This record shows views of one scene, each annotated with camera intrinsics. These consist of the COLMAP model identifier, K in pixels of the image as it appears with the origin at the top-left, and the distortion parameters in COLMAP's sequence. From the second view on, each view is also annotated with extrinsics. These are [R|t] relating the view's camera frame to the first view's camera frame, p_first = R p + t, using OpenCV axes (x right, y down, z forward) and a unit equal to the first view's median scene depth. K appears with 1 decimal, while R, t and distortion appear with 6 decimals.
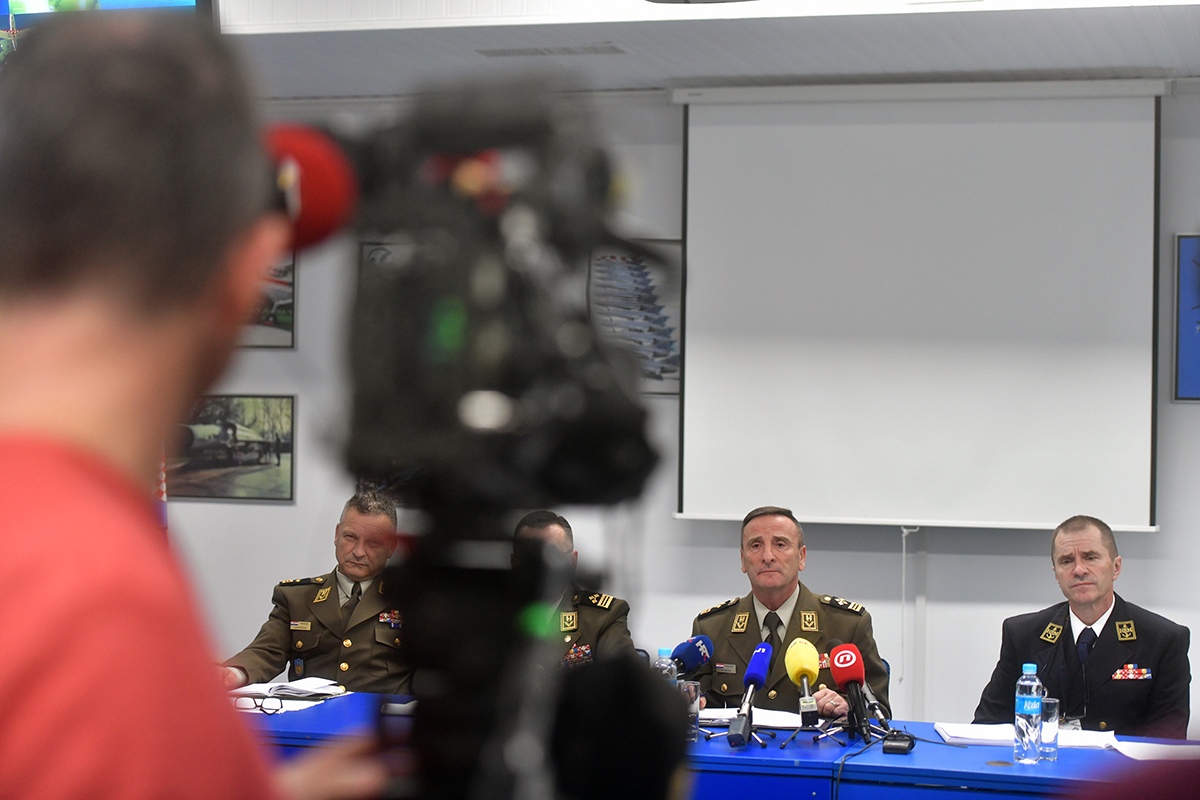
lens RADIAL K [[2395.0, 0, 598.2], [0, 2395.0, 394.7], [0, 0, 1]] dist [-0.082193, 0.000000]
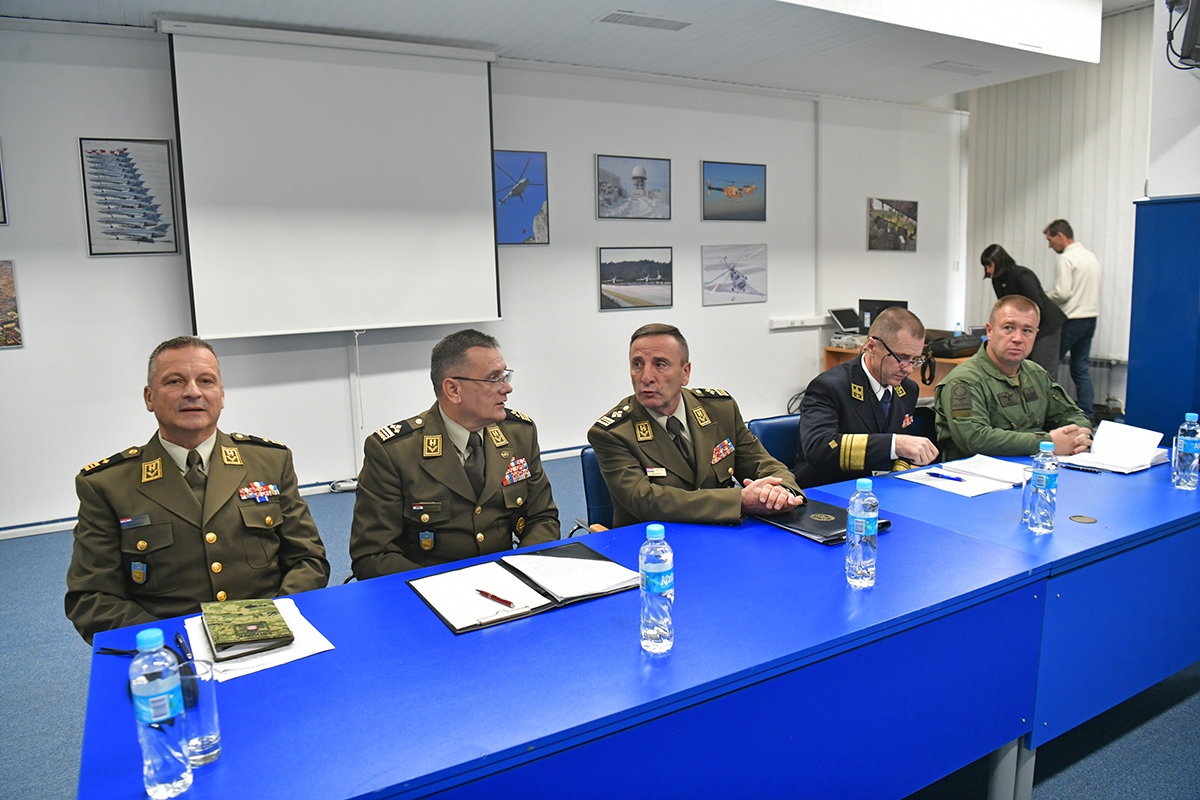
lens RADIAL K [[826.8, 0, 604.1], [0, 826.8, 391.0], [0, 0, 1]] dist [-0.076978, 0.021245]
pose [[0.688065, -0.144839, 0.711047, -0.140780], [0.031100, 0.984863, 0.170521, 0.007006], [-0.724982, -0.095216, 0.682154, 0.485645]]
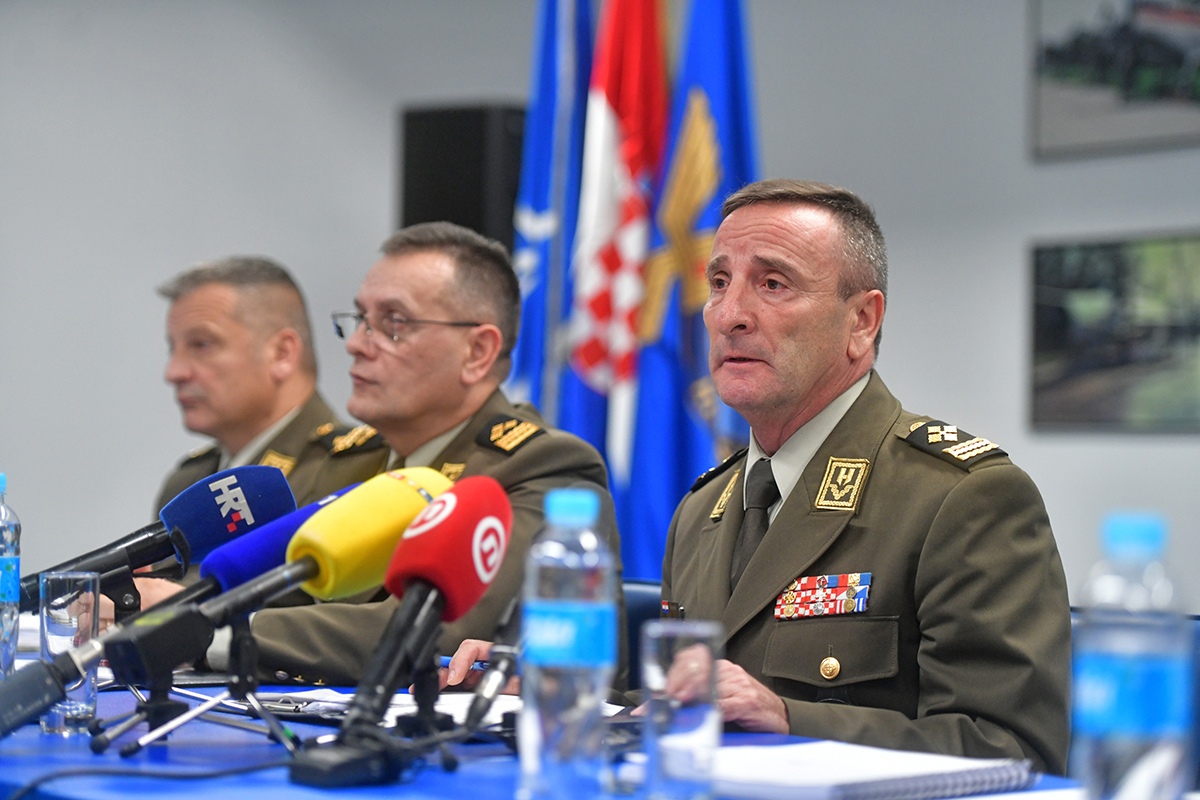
lens RADIAL K [[3201.4, 0, 595.9], [0, 3201.4, 405.2], [0, 0, 1]] dist [0.086713, 0.000000]
pose [[0.770240, -0.014698, -0.637585, 0.231888], [-0.002008, 0.999674, -0.025472, 0.060668], [0.637751, 0.020900, 0.769959, 0.389029]]
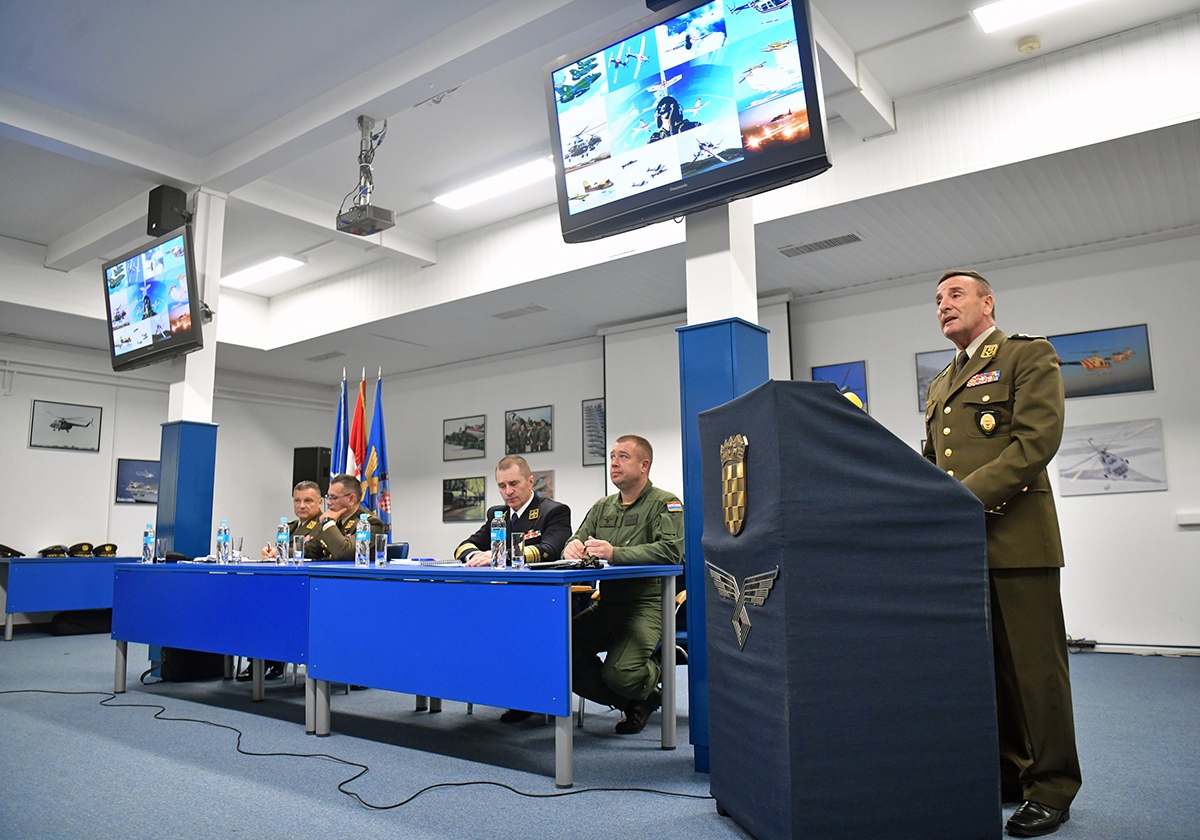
lens RADIAL K [[864.9, 0, 624.3], [0, 864.9, 407.8], [0, 0, 1]] dist [-0.069495, 0.006972]
pose [[0.947081, -0.081624, -0.310443, 0.303097], [0.034147, 0.987261, -0.155404, 0.076904], [0.319173, 0.136579, 0.937803, 0.223598]]
